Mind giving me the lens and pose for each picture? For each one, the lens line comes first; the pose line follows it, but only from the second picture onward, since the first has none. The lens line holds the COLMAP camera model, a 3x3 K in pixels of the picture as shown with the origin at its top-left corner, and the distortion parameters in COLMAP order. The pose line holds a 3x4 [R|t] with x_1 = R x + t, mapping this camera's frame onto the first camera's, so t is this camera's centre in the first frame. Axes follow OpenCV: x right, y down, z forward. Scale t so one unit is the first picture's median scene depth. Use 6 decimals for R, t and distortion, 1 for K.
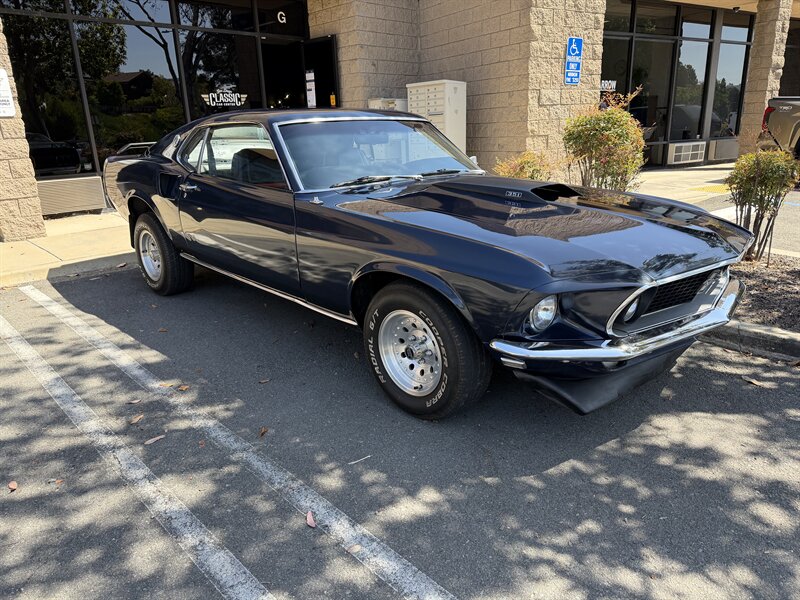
lens RADIAL K [[567.2, 0, 424.3], [0, 567.2, 296.7], [0, 0, 1]] dist [0.009560, -0.005887]
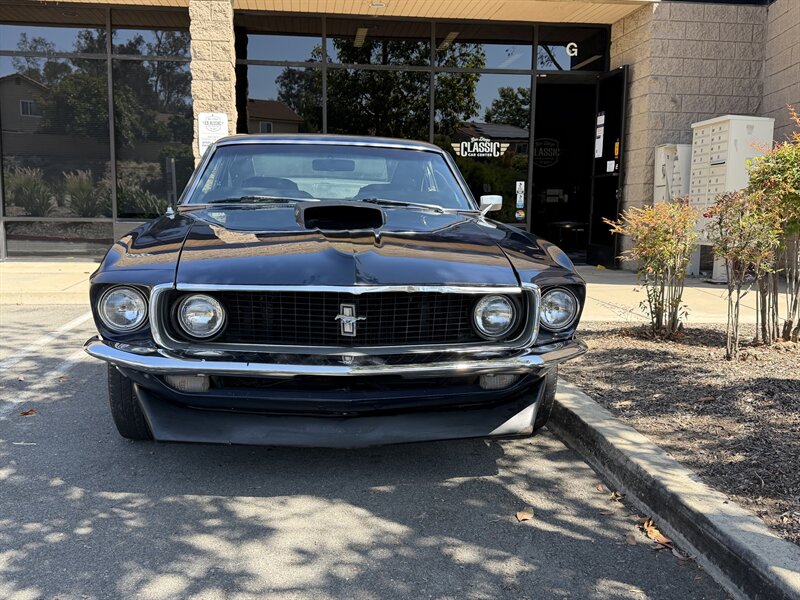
lens RADIAL K [[788.1, 0, 425.4], [0, 788.1, 301.7], [0, 0, 1]] dist [0.327613, -0.815980]
pose [[0.791044, 0.111440, -0.601524, 0.772171], [-0.212240, 0.972190, -0.098999, 0.022828], [0.573763, 0.205980, 0.792697, 0.130719]]
